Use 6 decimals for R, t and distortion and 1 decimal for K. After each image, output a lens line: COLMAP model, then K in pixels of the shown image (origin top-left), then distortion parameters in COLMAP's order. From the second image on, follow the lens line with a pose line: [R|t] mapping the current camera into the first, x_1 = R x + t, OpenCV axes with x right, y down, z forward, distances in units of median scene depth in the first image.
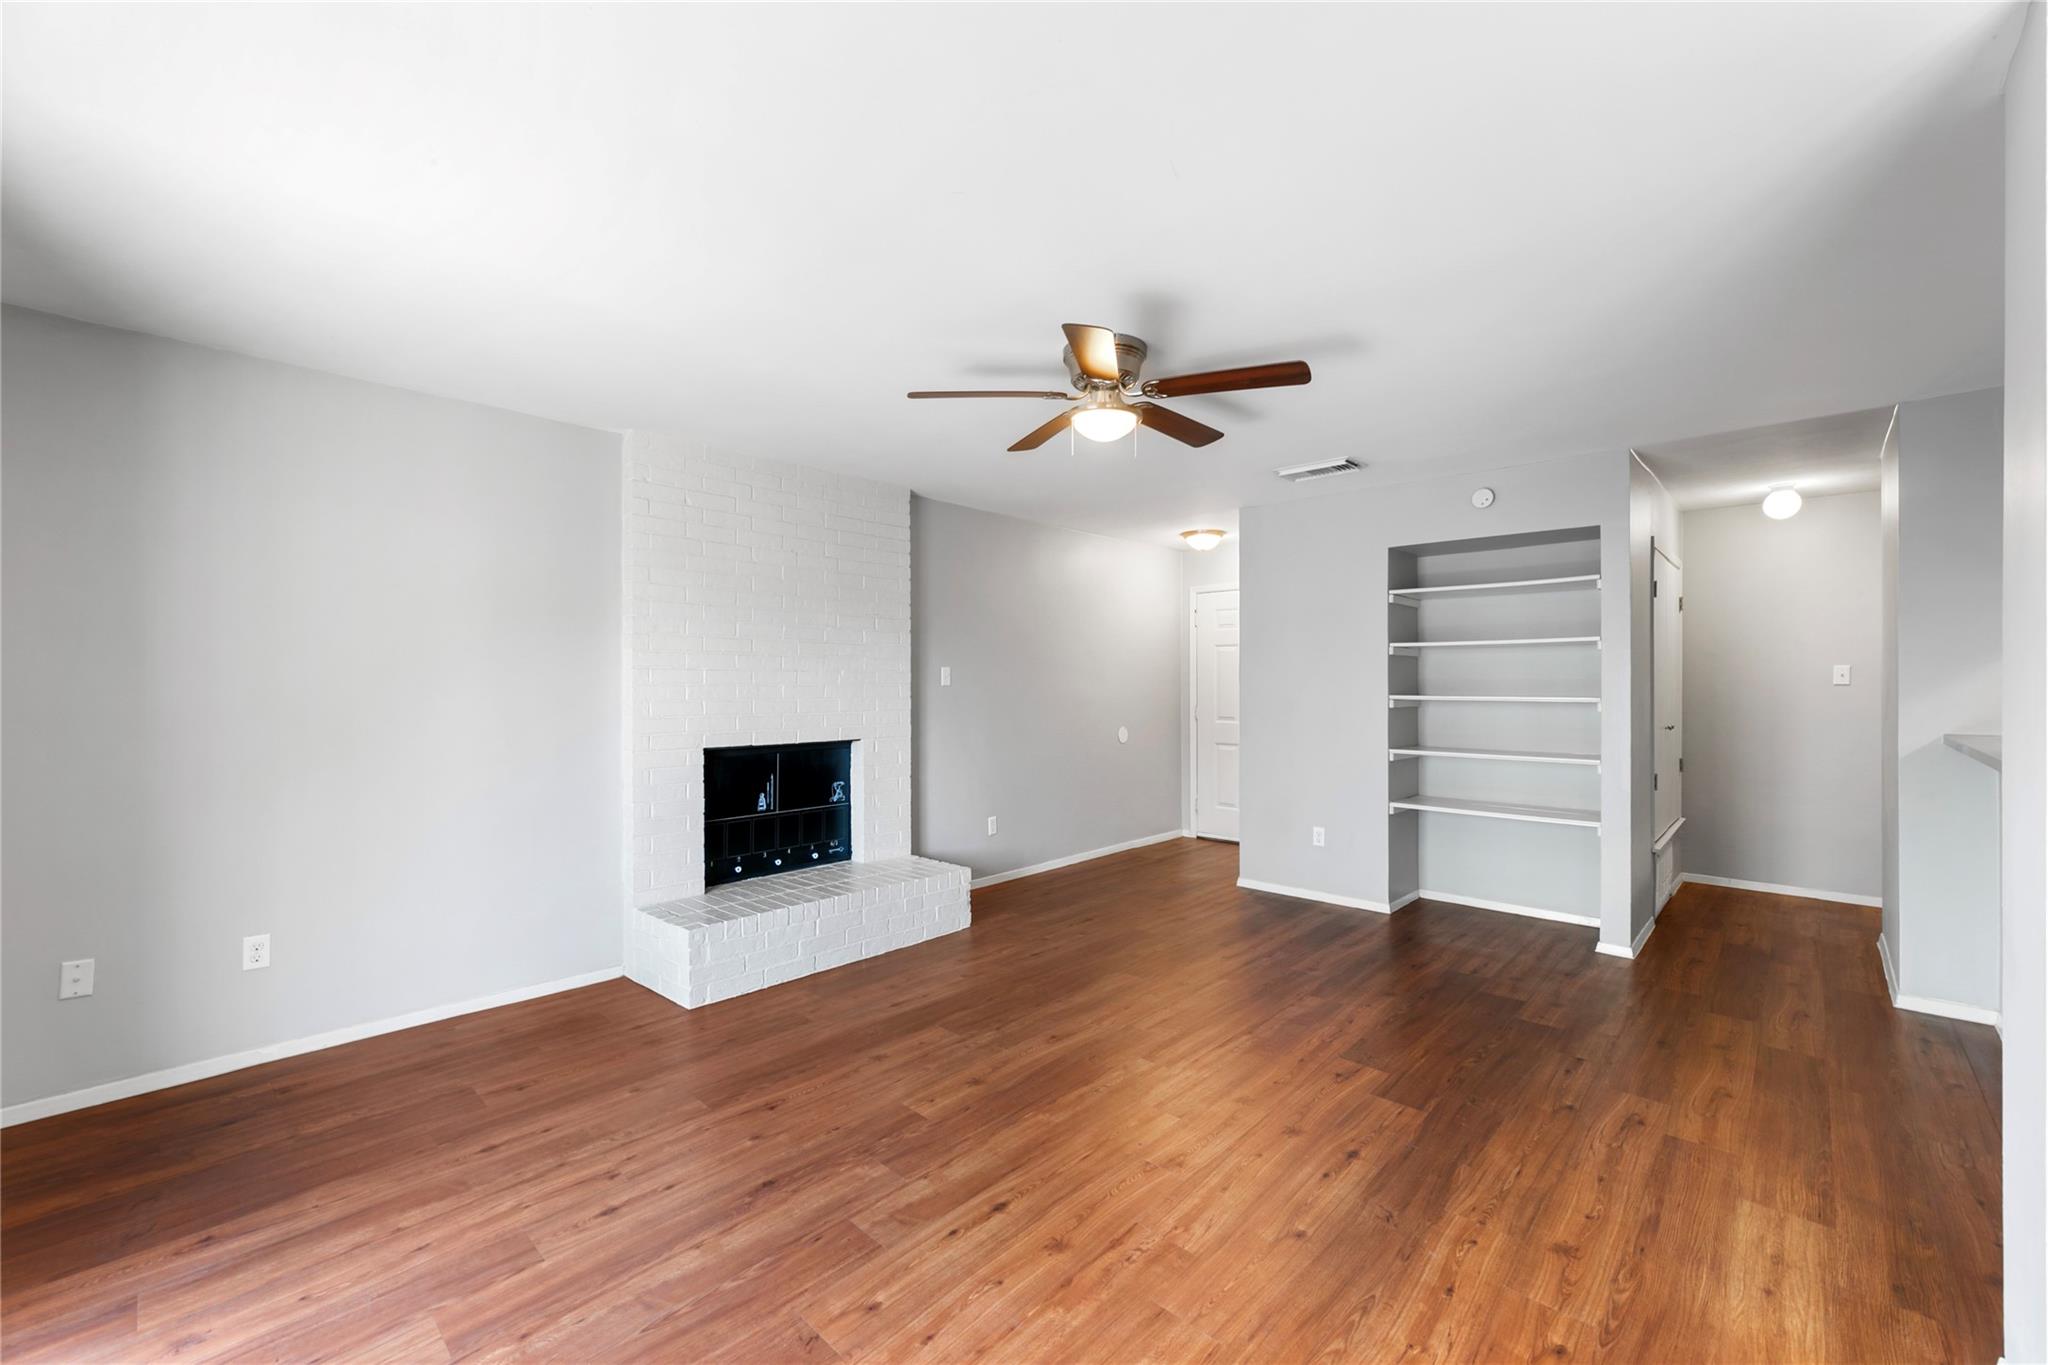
lens RADIAL K [[833.3, 0, 1024.0], [0, 833.3, 682.5], [0, 0, 1]] dist [-0.000929, -0.000243]
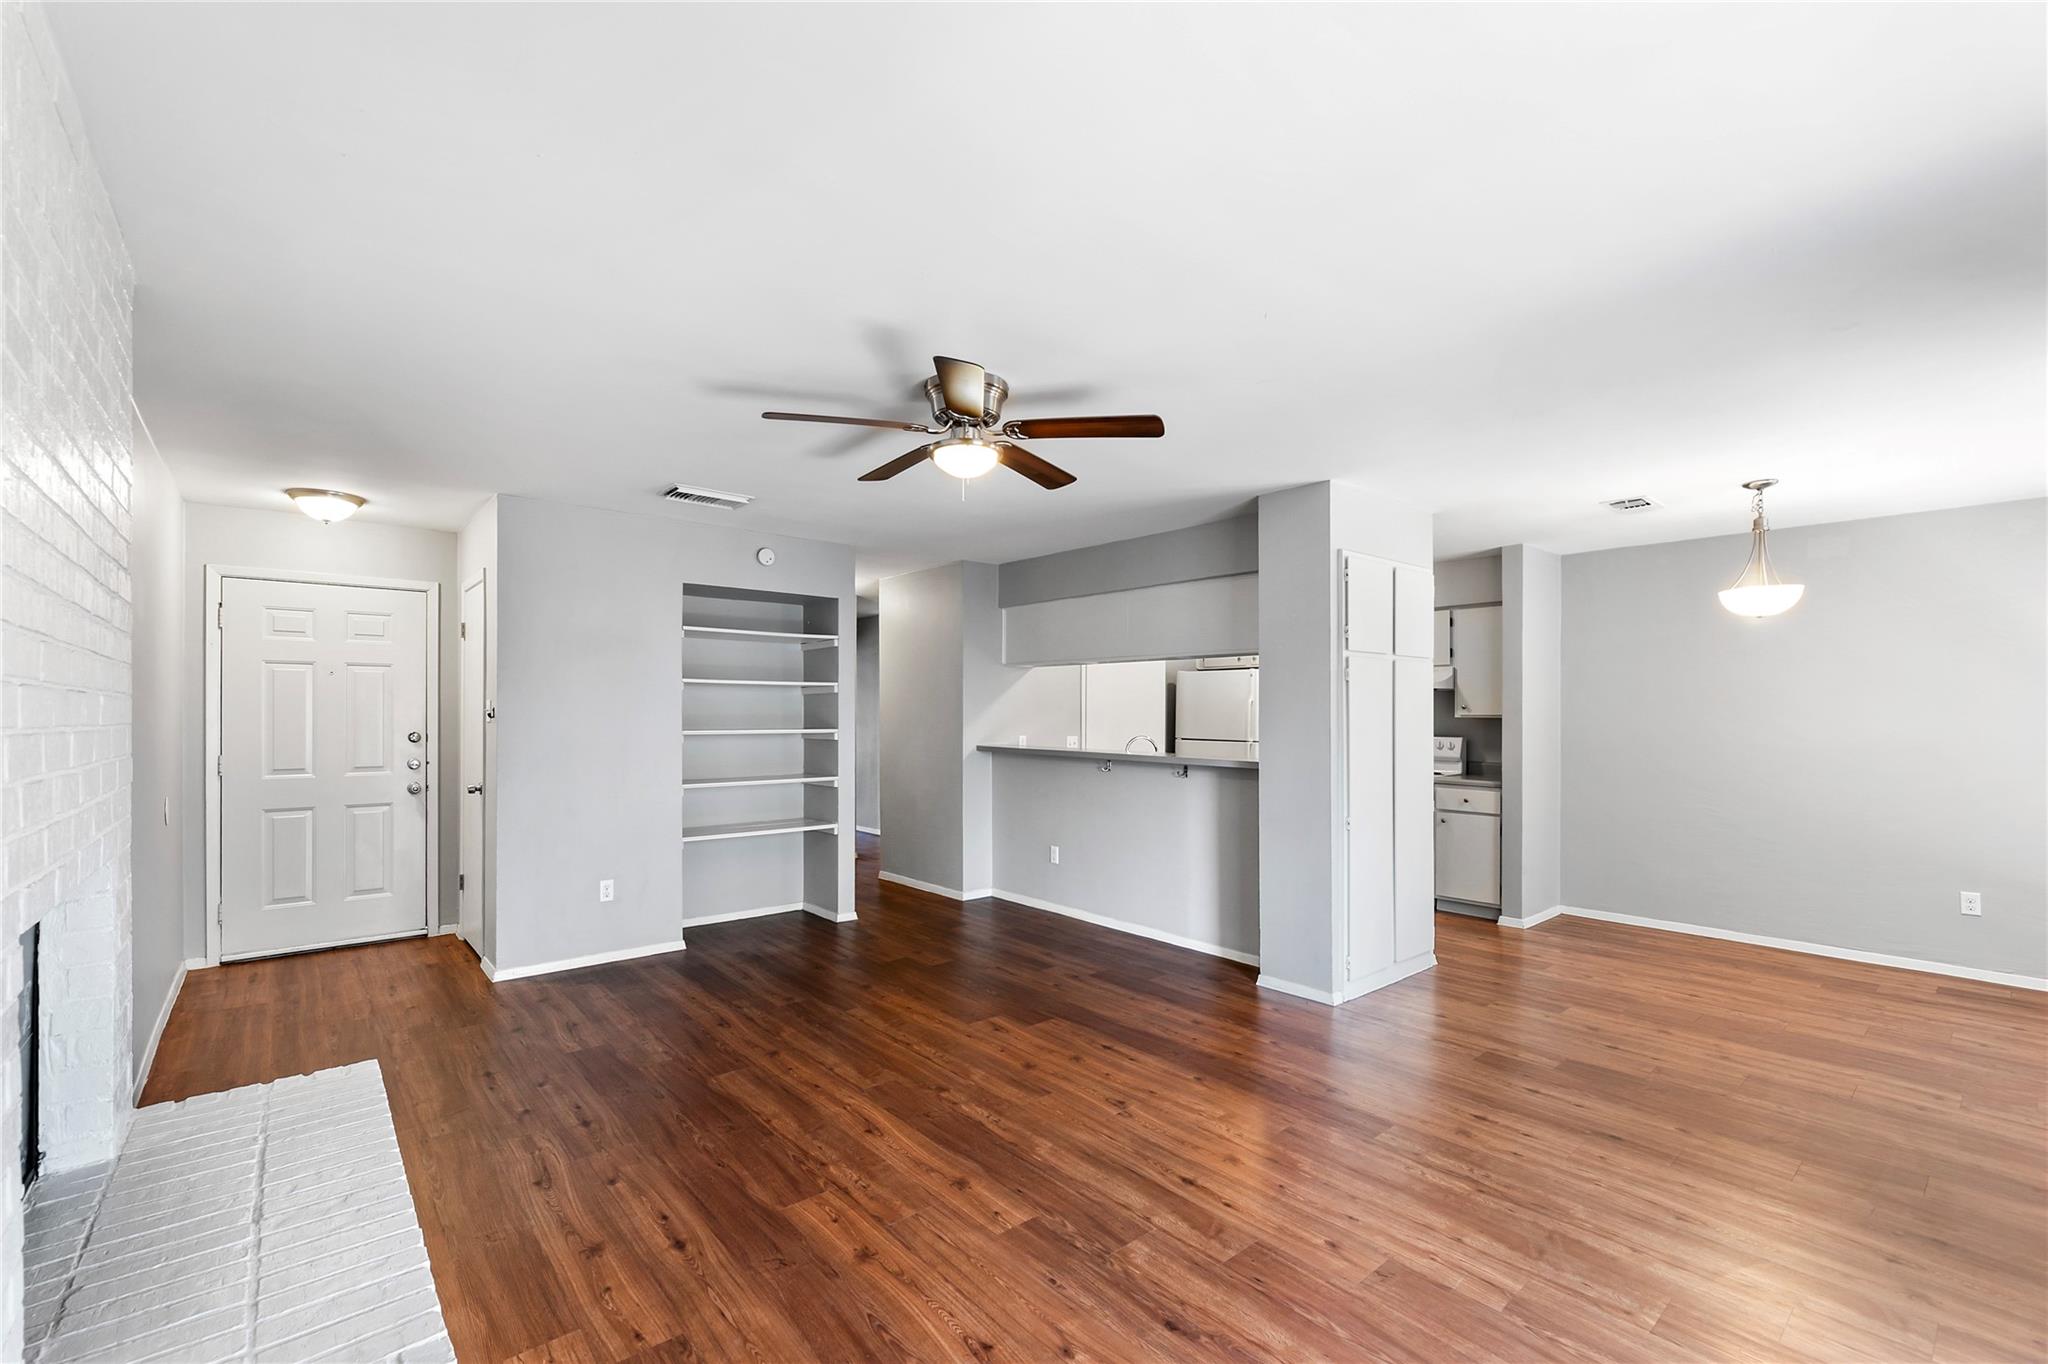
lens RADIAL K [[867.6, 0, 1006.7], [0, 867.6, 704.4], [0, 0, 1]] dist [0.000082, -0.001194]
pose [[0.118286, 0.010393, 0.992925, -0.691884], [-0.000280, 0.999946, -0.010433, -0.006647], [-0.992980, 0.000956, 0.118283, 0.613758]]
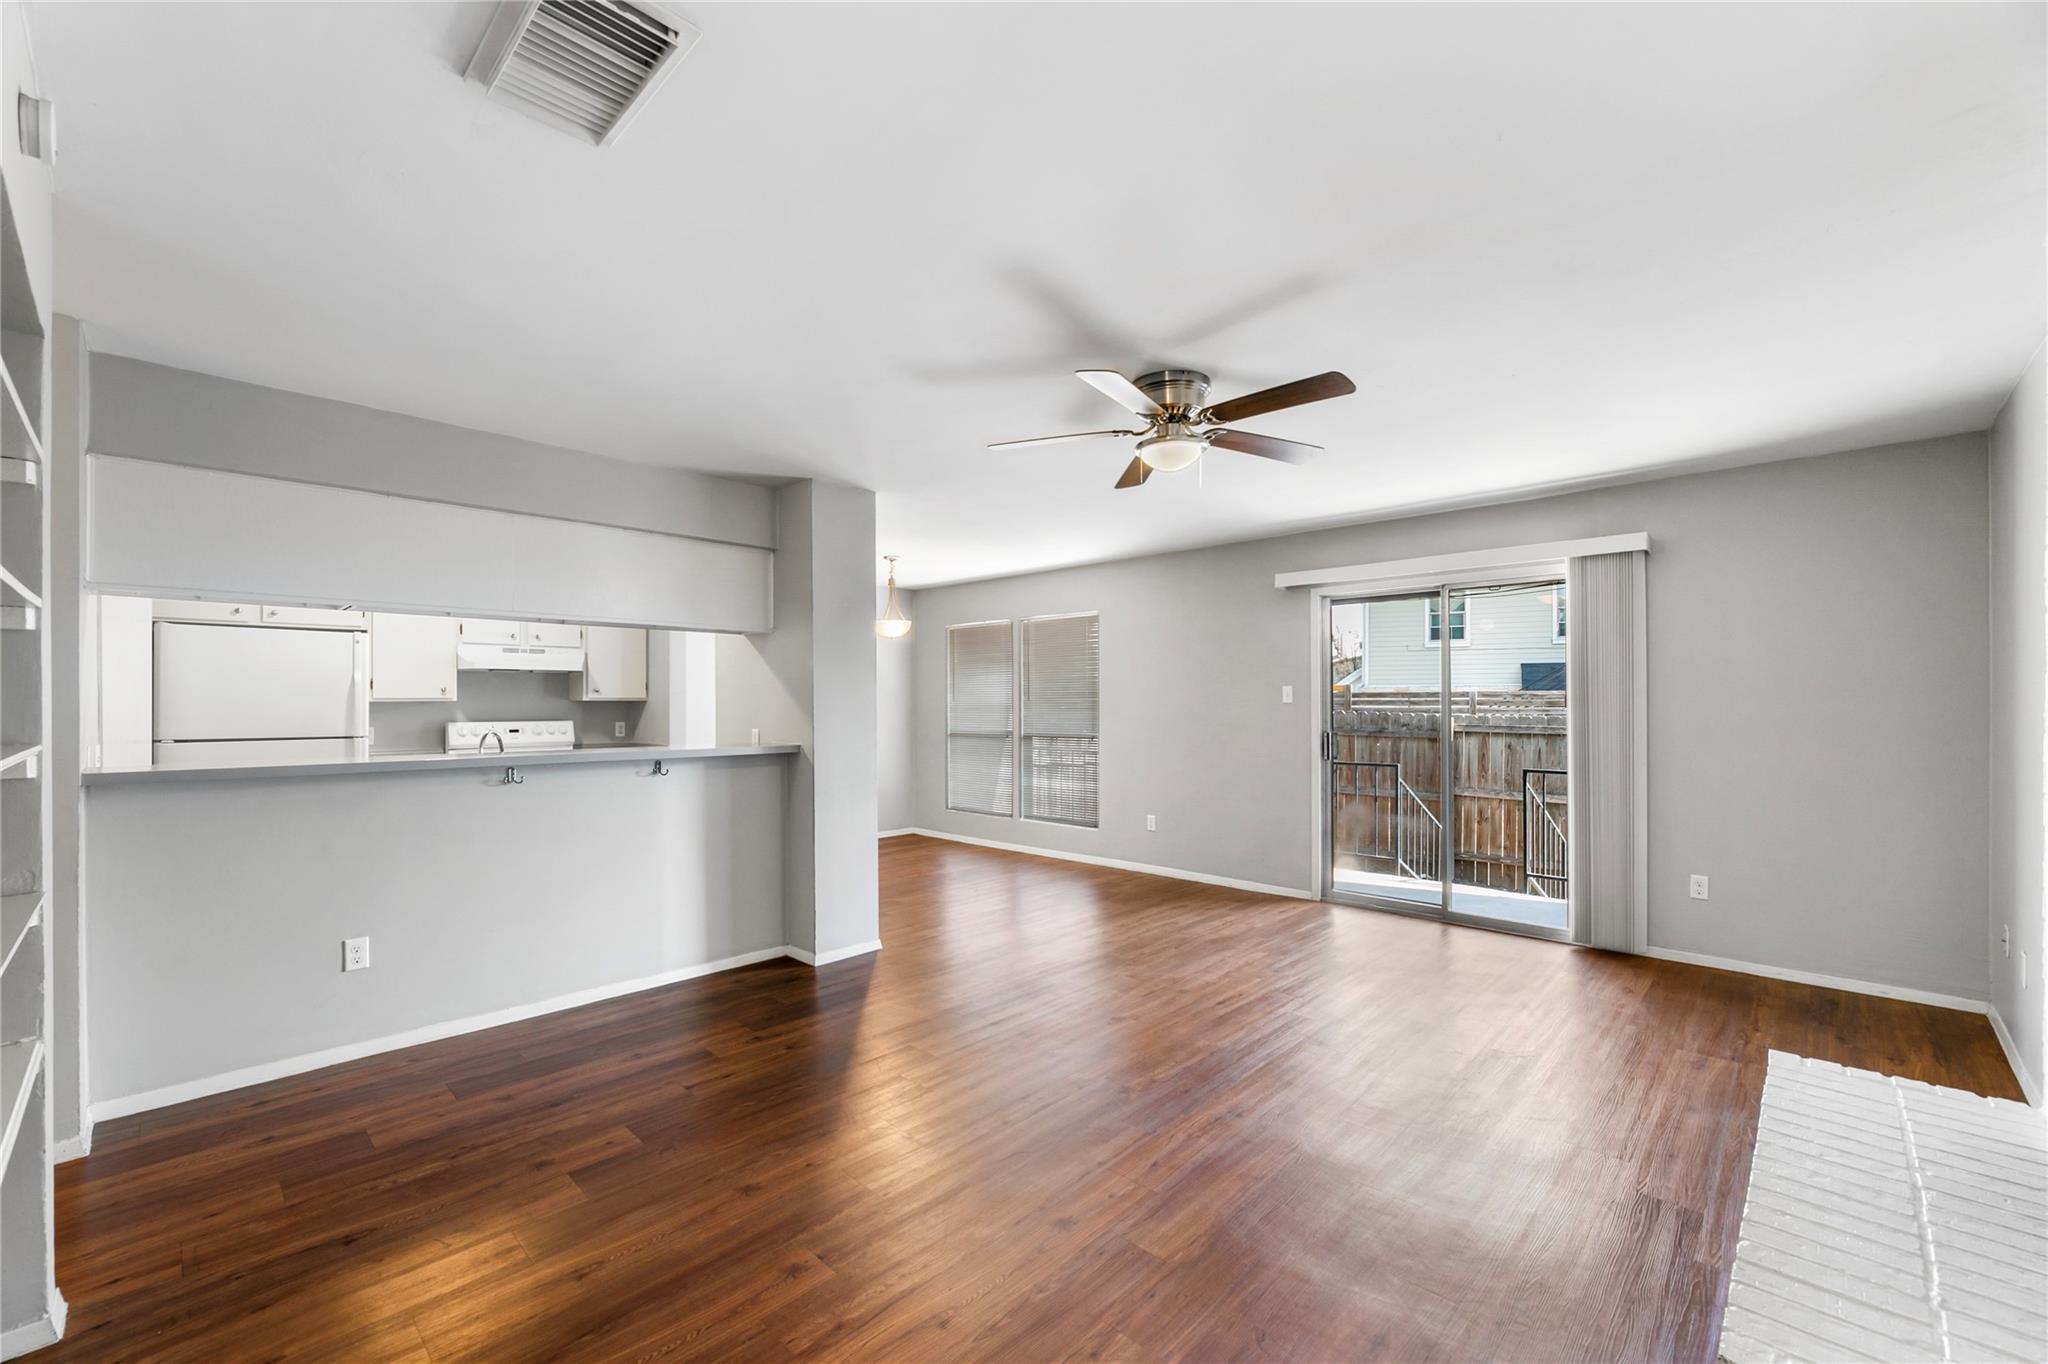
lens RADIAL K [[847.0, 0, 1017.2], [0, 847.0, 693.4], [0, 0, 1]] dist [0.007951, -0.000242]
pose [[-0.999863, 0.001545, 0.016477, 0.203230], [0.001501, 0.999995, -0.002649, -0.006602], [-0.016481, -0.002624, -0.999861, 1.540465]]
